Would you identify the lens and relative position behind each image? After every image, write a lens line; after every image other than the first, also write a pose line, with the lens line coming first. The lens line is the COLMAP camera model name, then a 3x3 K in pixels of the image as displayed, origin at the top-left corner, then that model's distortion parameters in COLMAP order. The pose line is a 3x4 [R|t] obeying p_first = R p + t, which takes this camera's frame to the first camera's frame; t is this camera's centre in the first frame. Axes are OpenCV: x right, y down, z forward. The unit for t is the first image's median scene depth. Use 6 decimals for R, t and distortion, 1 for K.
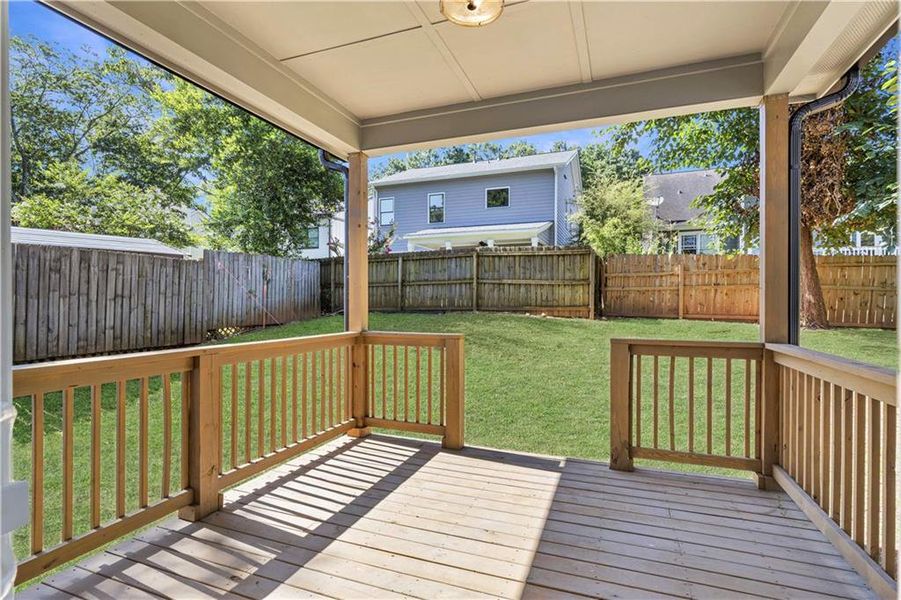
lens RADIAL K [[446.3, 0, 450.0], [0, 446.3, 302.3], [0, 0, 1]] dist [-0.003849, -0.000351]
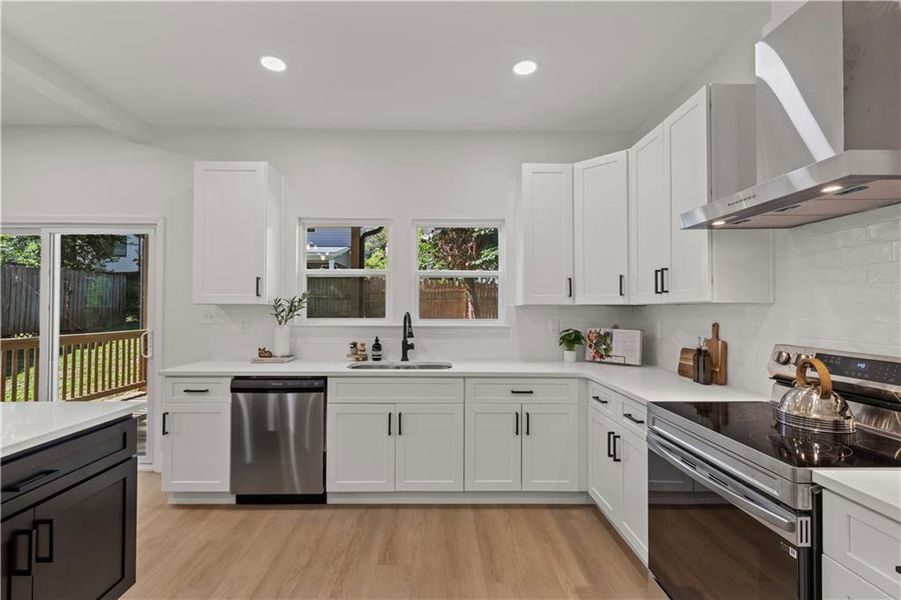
lens RADIAL K [[402.2, 0, 446.0], [0, 402.2, 301.7], [0, 0, 1]] dist [0.005604, 0.000969]
pose [[0.927576, 0.006198, 0.373582, 0.114250], [0.000720, 0.999831, -0.018376, -0.004819], [-0.373633, 0.017314, 0.927415, -0.363913]]
